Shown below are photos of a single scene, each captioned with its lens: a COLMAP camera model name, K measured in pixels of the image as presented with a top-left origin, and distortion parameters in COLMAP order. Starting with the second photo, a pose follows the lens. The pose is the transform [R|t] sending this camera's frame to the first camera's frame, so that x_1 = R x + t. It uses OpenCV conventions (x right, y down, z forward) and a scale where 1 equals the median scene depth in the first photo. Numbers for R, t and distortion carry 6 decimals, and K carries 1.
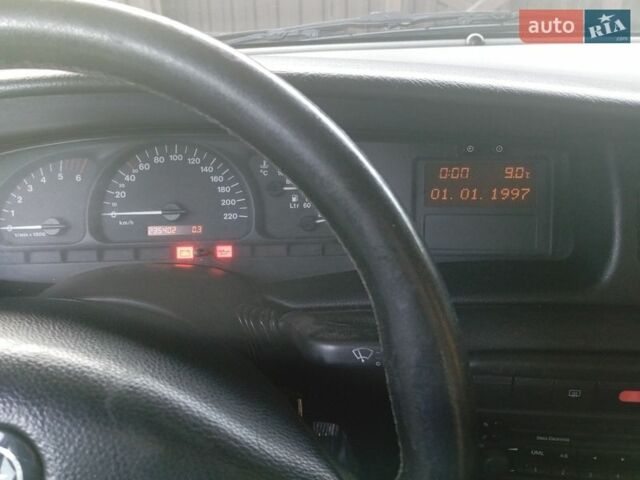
lens RADIAL K [[526.6, 0, 320.0], [0, 526.6, 240.0], [0, 0, 1]] dist [0.068292, -0.144215]
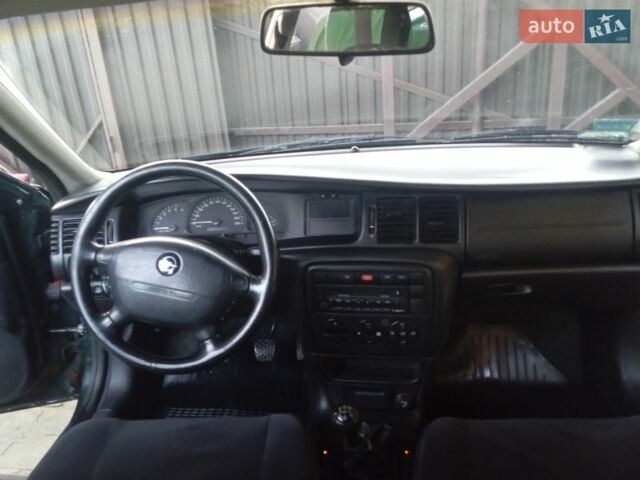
lens RADIAL K [[526.6, 0, 320.0], [0, 526.6, 240.0], [0, 0, 1]] dist [0.068292, -0.144215]
pose [[0.993894, -0.013226, -0.109548, 0.523737], [-0.001006, 0.991663, -0.128852, 0.374142], [0.110339, 0.128176, 0.985594, -1.525256]]
